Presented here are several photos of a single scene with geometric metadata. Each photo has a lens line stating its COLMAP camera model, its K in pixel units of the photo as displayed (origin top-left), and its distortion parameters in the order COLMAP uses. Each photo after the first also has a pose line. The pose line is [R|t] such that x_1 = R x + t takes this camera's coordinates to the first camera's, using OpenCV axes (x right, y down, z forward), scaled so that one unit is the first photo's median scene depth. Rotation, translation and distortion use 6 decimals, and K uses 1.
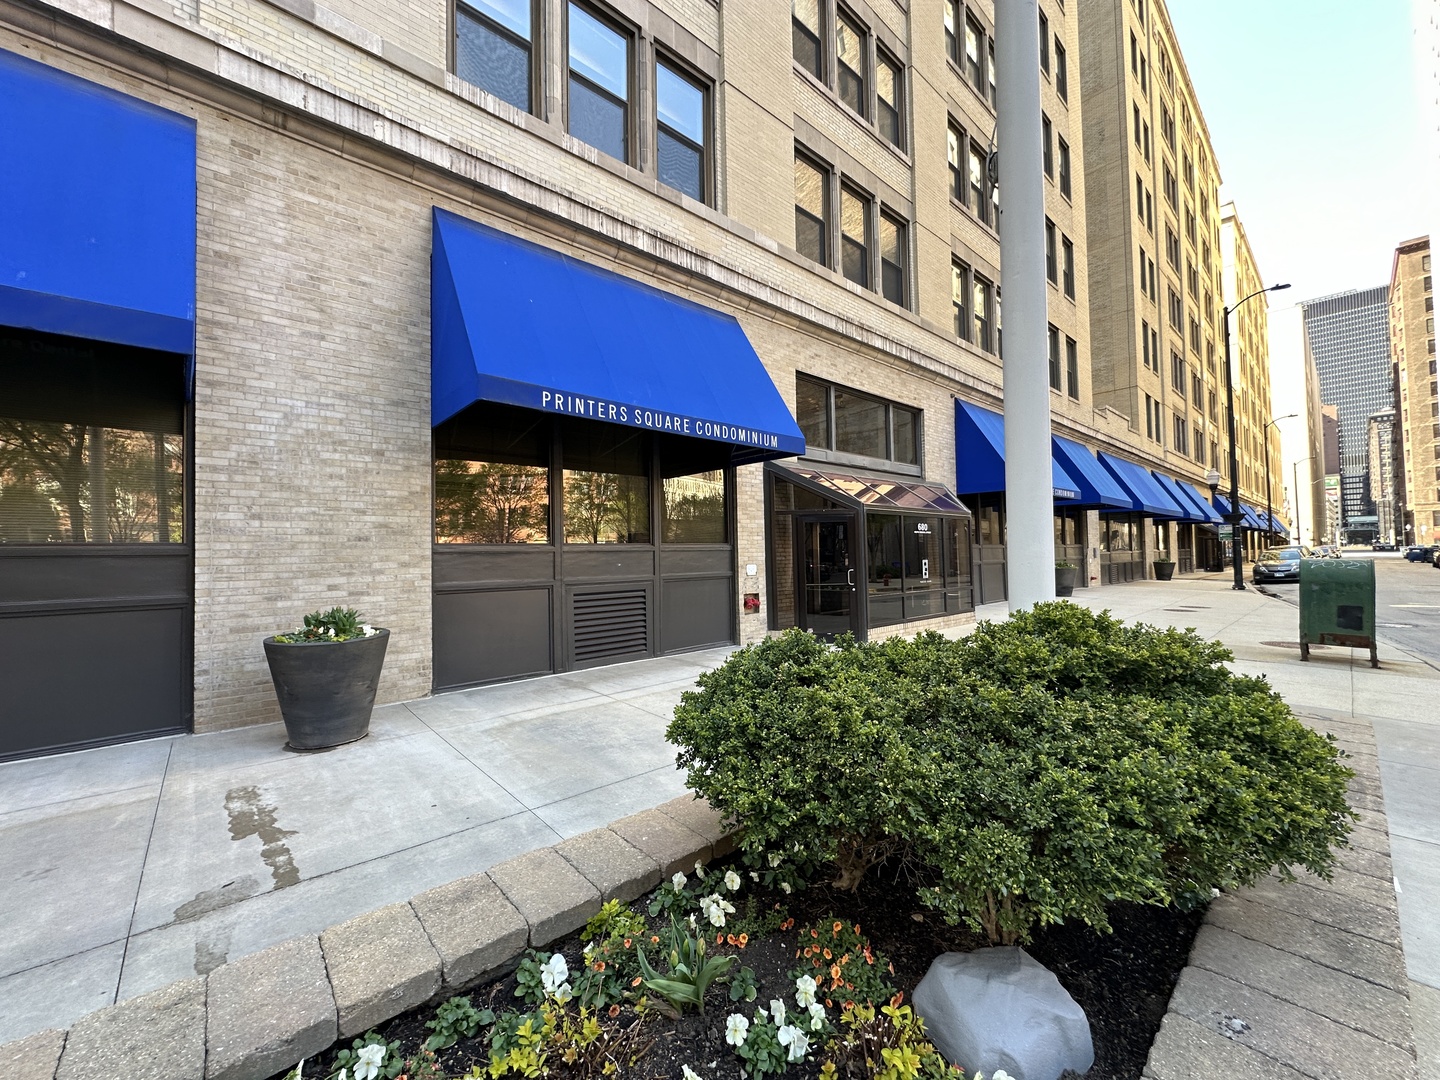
lens RADIAL K [[571.5, 0, 719.9], [0, 571.5, 541.1], [0, 0, 1]] dist [-0.005456, 0.001140]
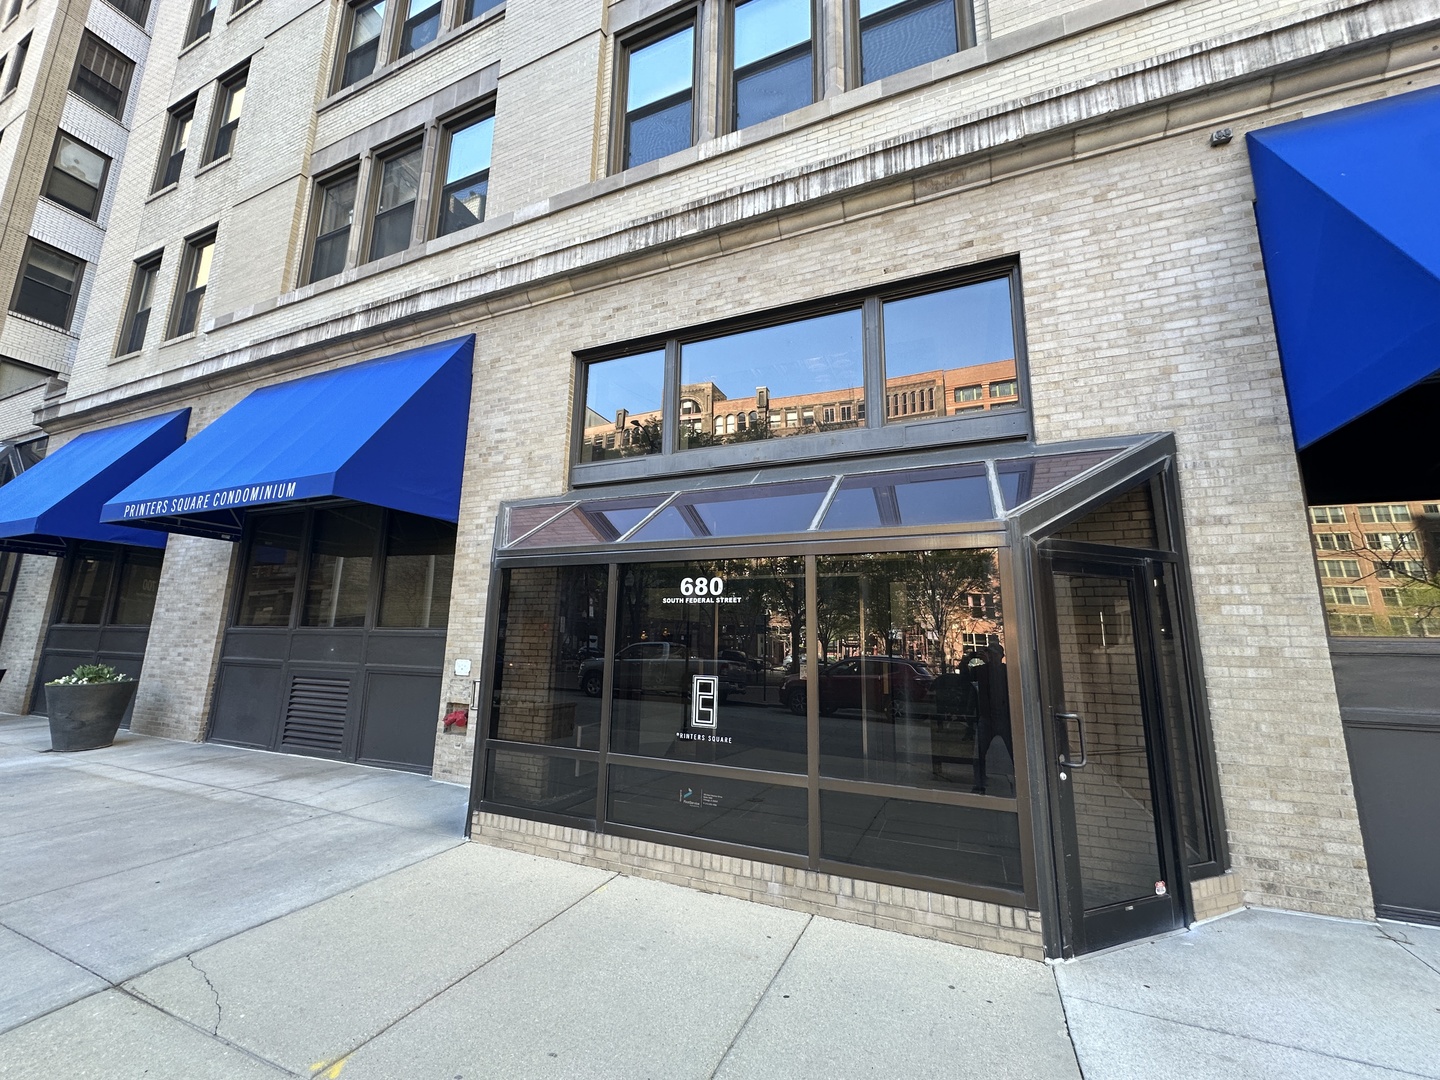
lens RADIAL K [[571.5, 0, 718.6], [0, 571.5, 538.7], [0, 0, 1]] dist [-0.005456, 0.001140]
pose [[0.422074, -0.137237, -0.896114, 0.630872], [-0.001680, 0.988355, -0.152155, 0.001491], [0.906560, 0.065726, 0.416928, 0.761111]]
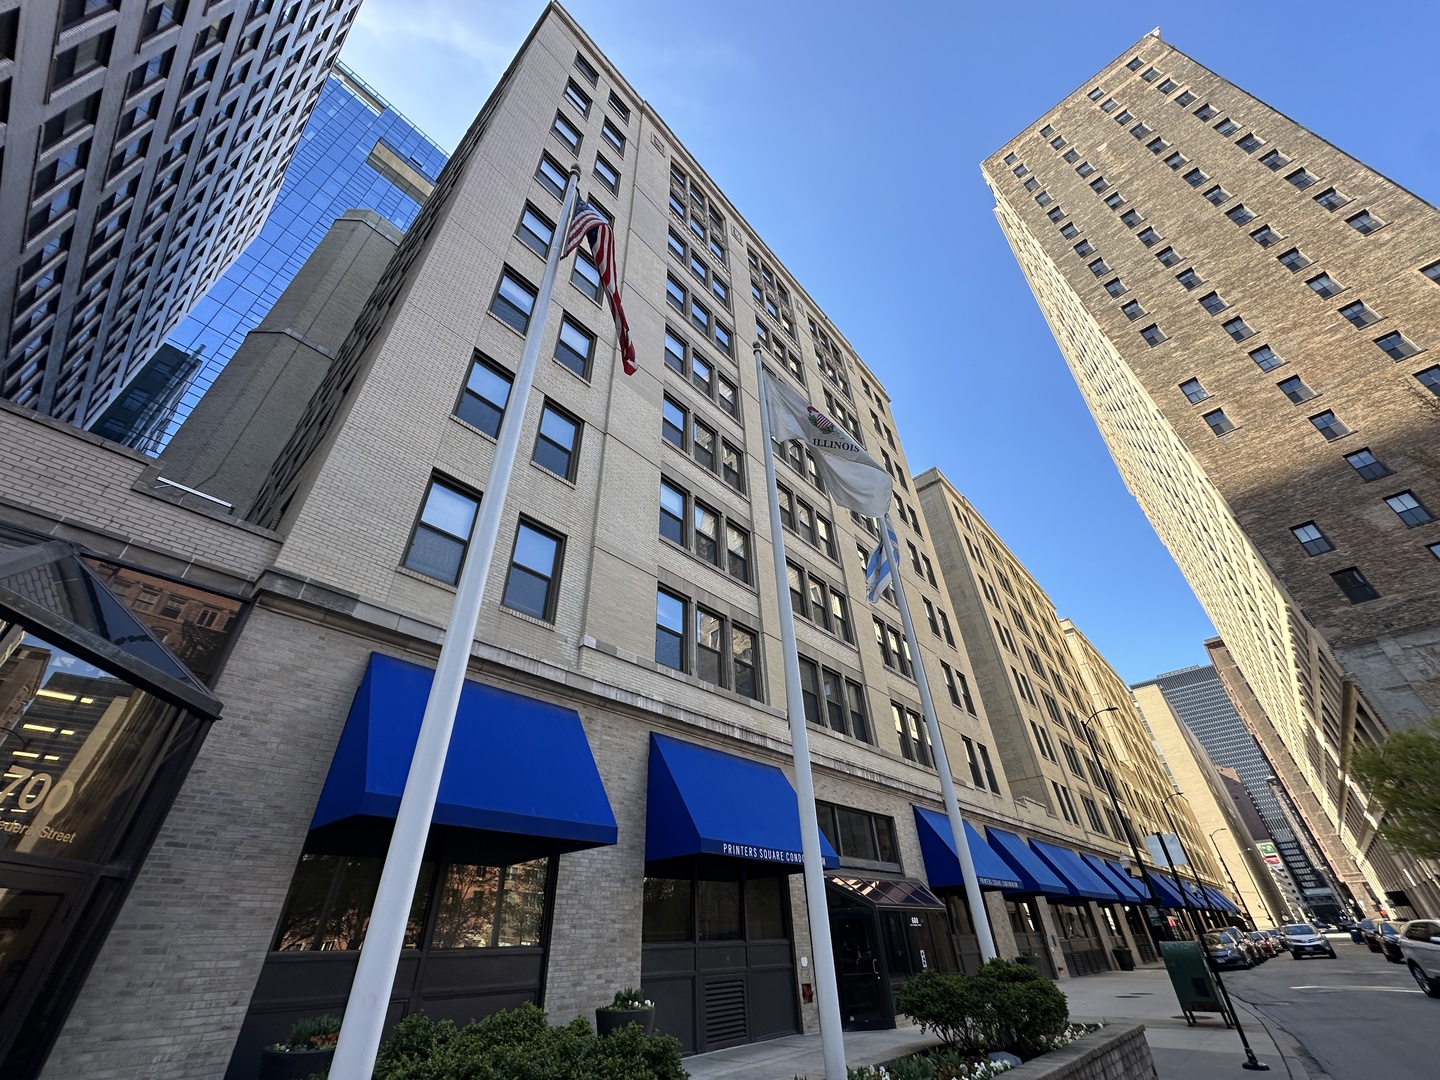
lens RADIAL K [[571.5, 0, 721.0], [0, 571.5, 539.6], [0, 0, 1]] dist [-0.005456, 0.001140]
pose [[0.993685, 0.048428, 0.101220, -0.254182], [0.017720, 0.823027, -0.567726, -0.008028], [-0.110801, 0.565934, 0.816971, -0.508720]]
